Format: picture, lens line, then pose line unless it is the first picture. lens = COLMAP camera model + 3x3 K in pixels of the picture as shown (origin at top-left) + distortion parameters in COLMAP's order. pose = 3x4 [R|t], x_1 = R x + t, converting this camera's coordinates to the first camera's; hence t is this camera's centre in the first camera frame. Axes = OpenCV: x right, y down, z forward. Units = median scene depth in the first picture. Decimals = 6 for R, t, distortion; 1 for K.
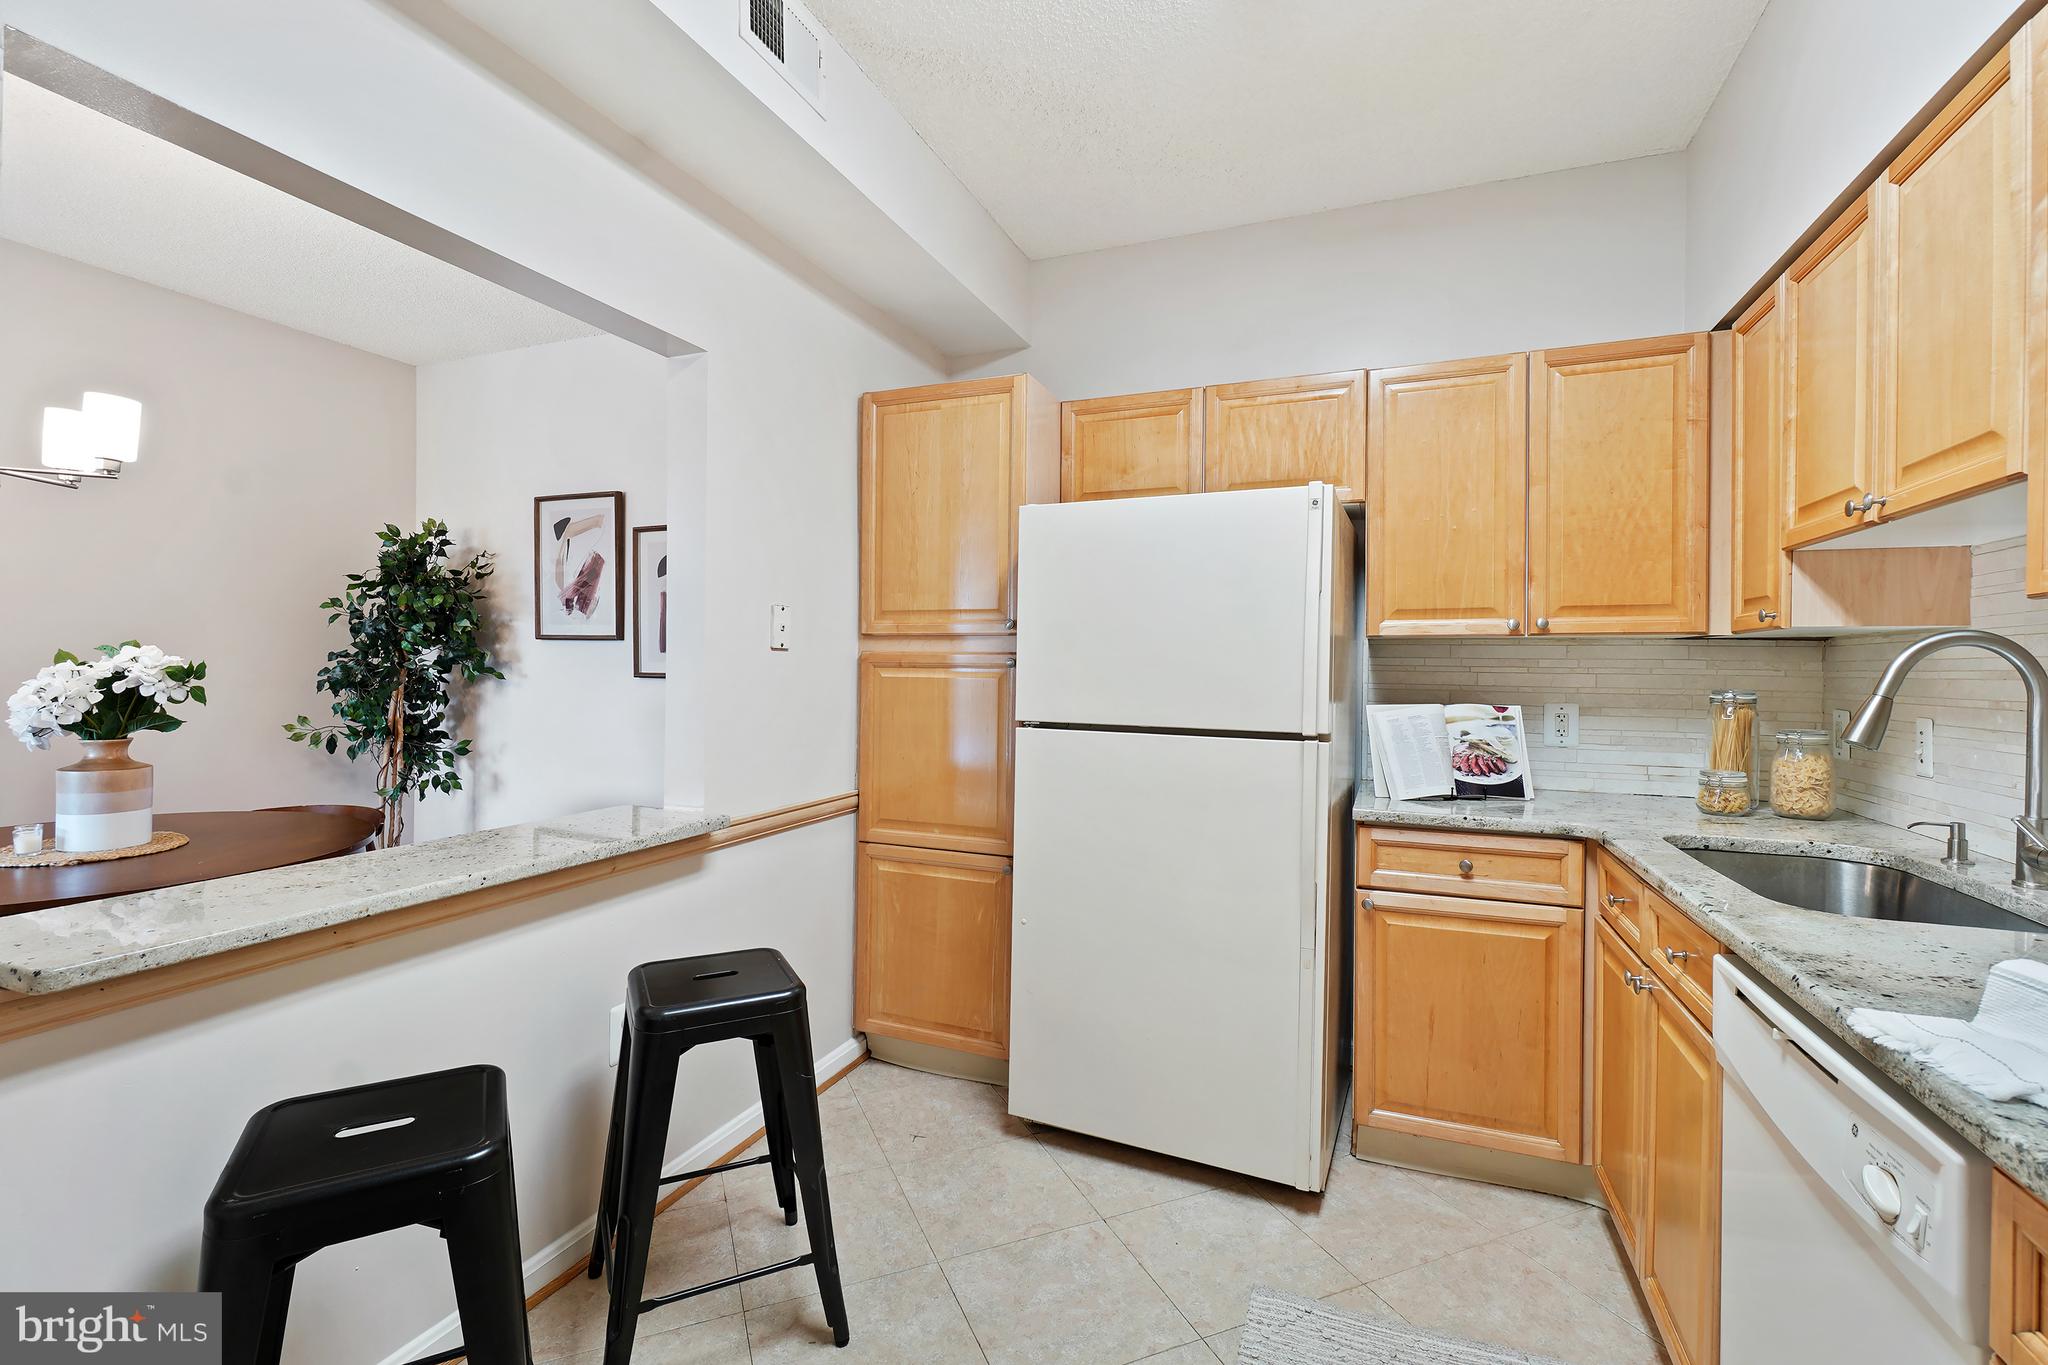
lens RADIAL K [[899.3, 0, 1024.4], [0, 899.3, 671.2], [0, 0, 1]] dist [-0.005311, -0.000262]
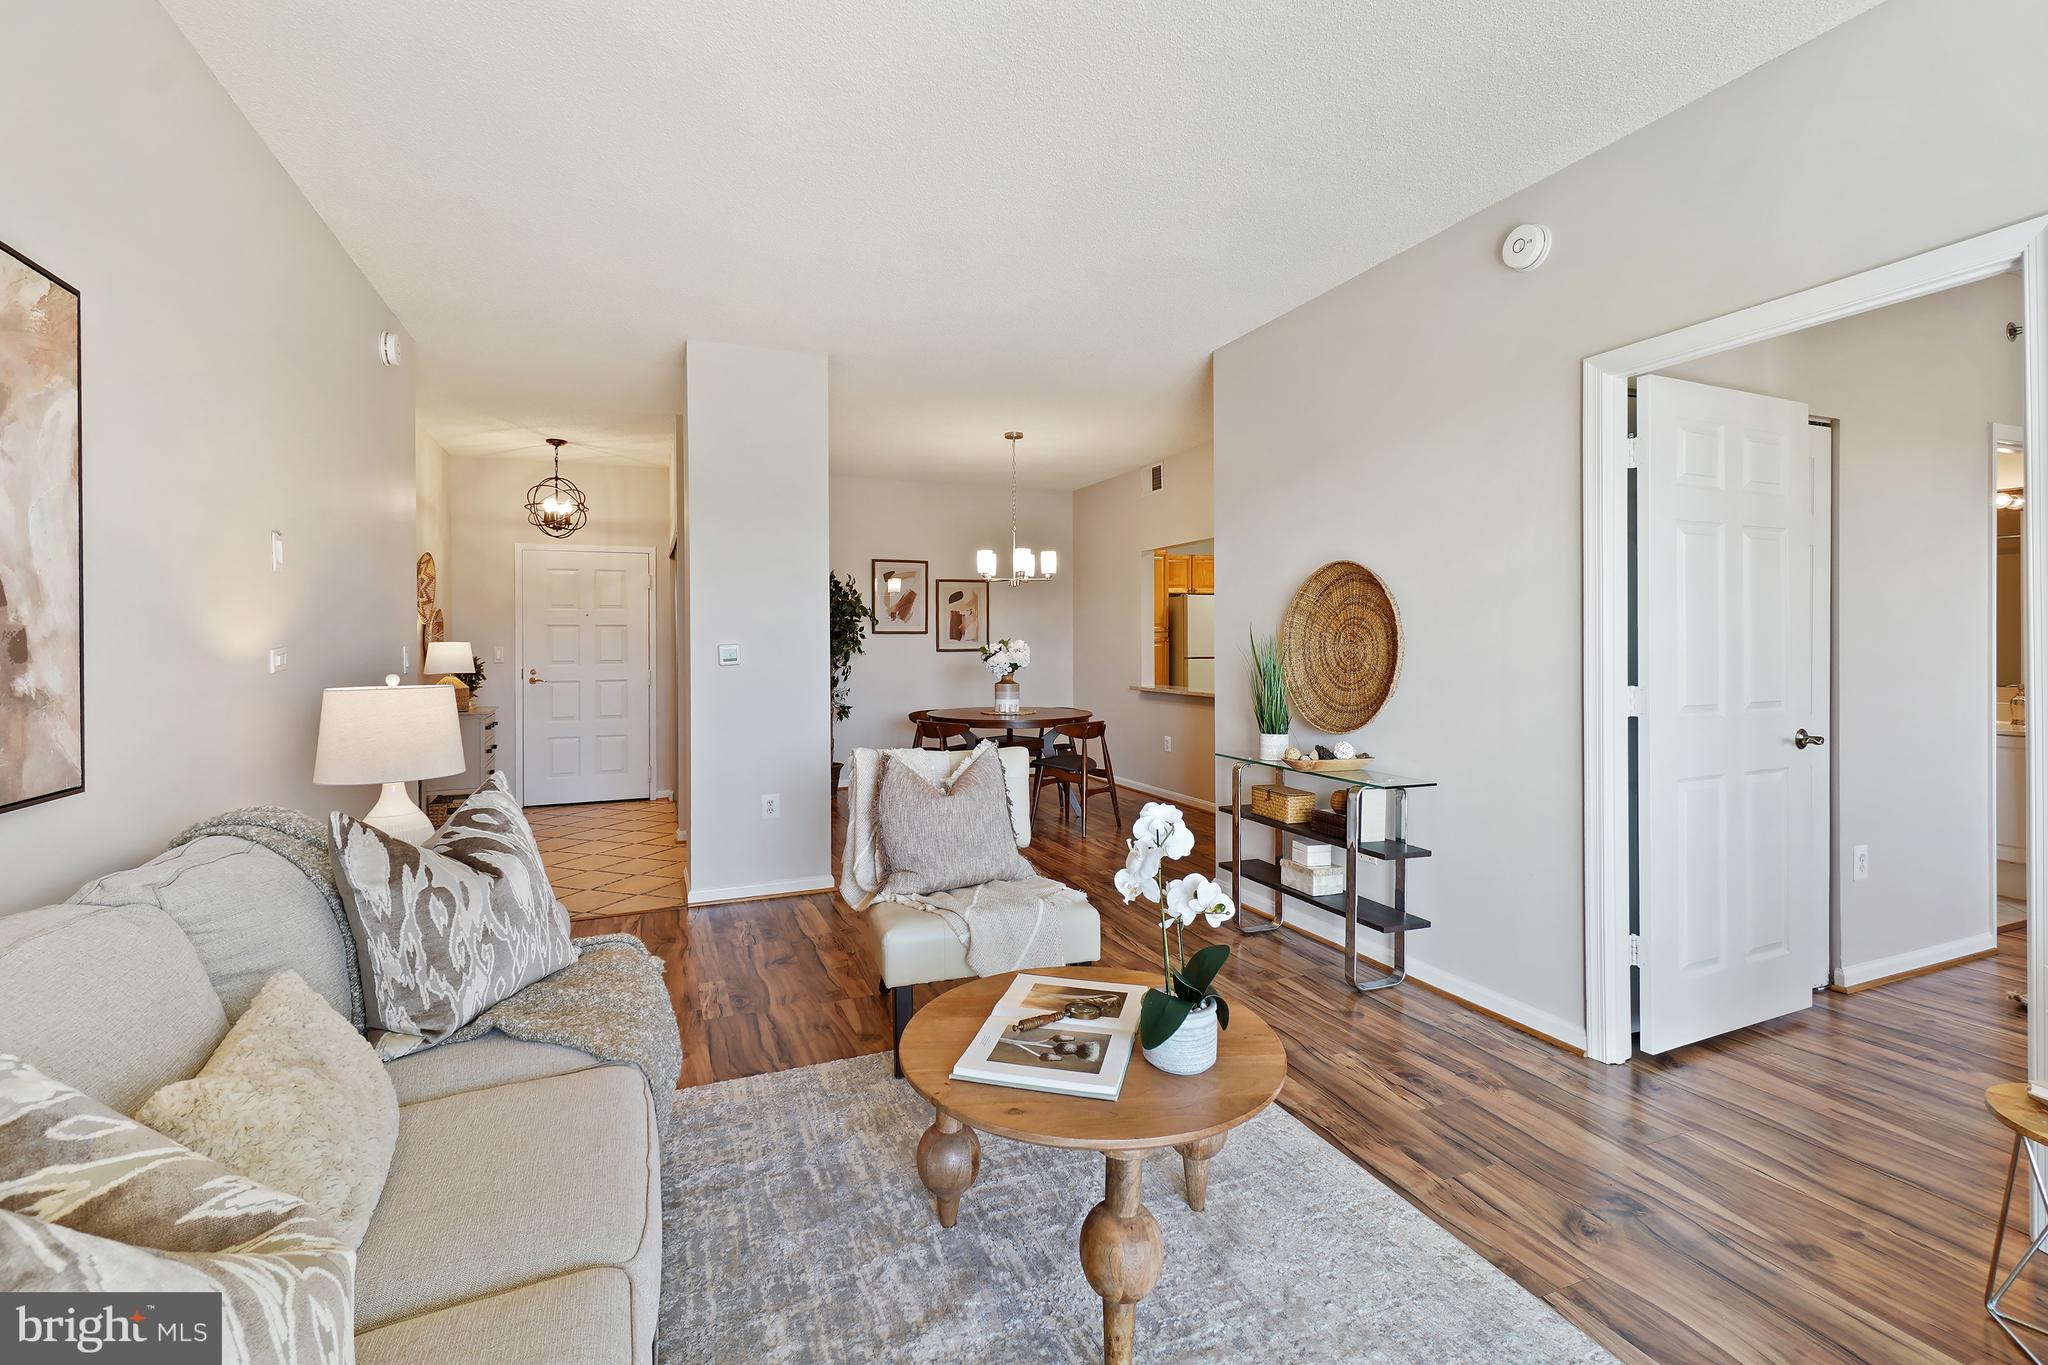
lens RADIAL K [[893.9, 0, 1022.9], [0, 893.9, 638.0], [0, 0, 1]] dist [-0.000832, -0.000067]
pose [[0.709315, -0.015868, 0.704713, -3.047979], [0.023172, 0.999731, -0.000813, -0.031804], [-0.704511, 0.016906, 0.709492, -1.048495]]
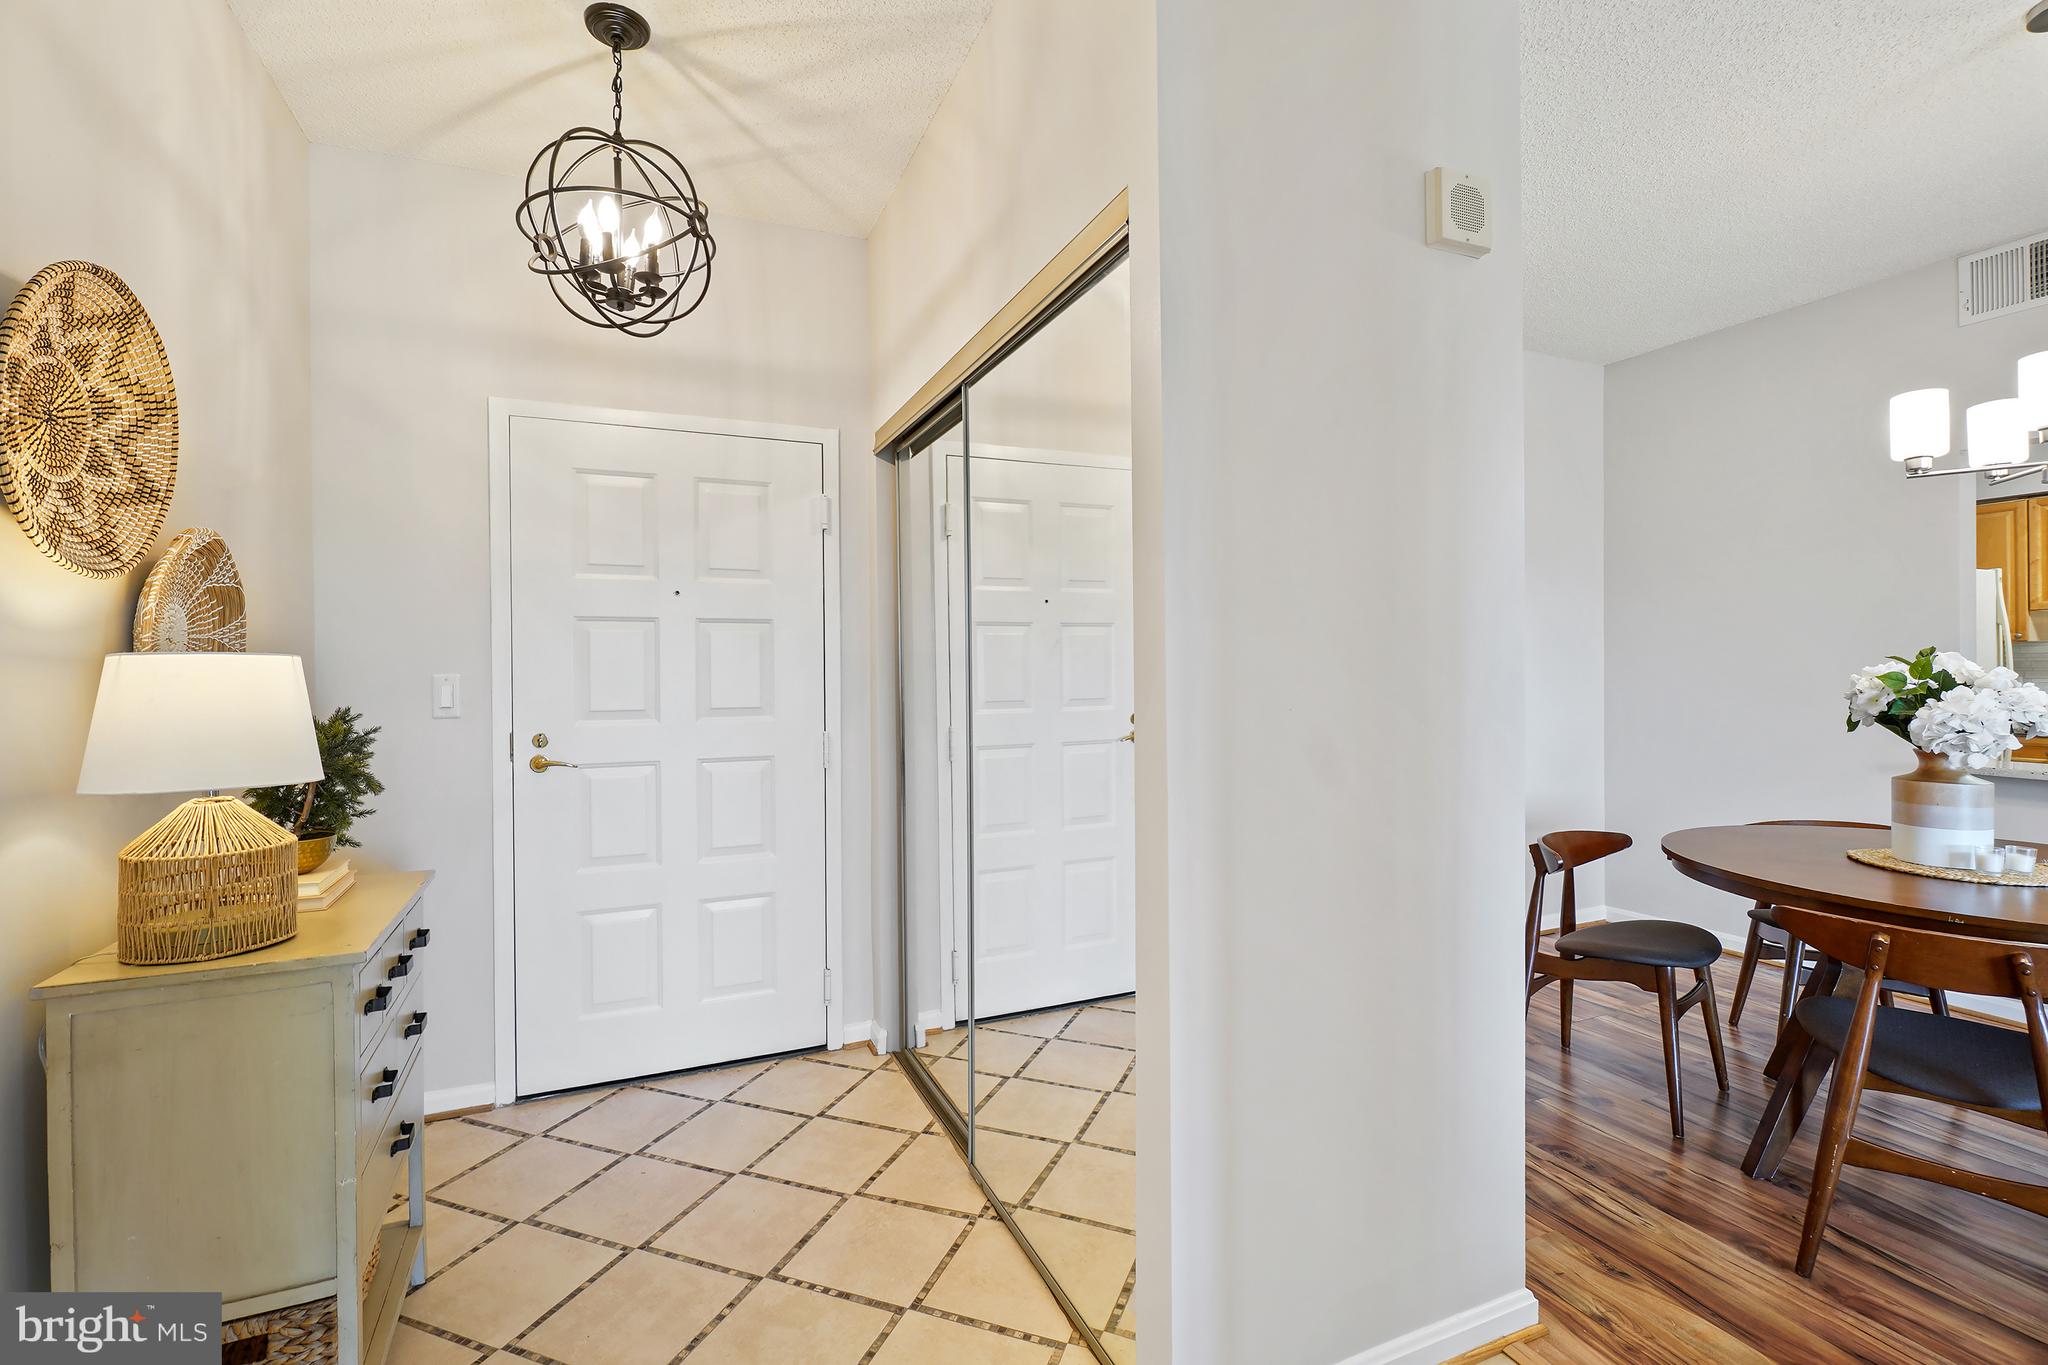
lens RADIAL K [[899.3, 0, 1024.4], [0, 899.3, 671.2], [0, 0, 1]] dist [-0.005311, -0.000262]
pose [[0.701590, -0.022651, 0.712221, -2.464299], [0.023501, 0.999686, 0.008643, -0.040435], [-0.712194, 0.010674, 0.701902, 1.056418]]
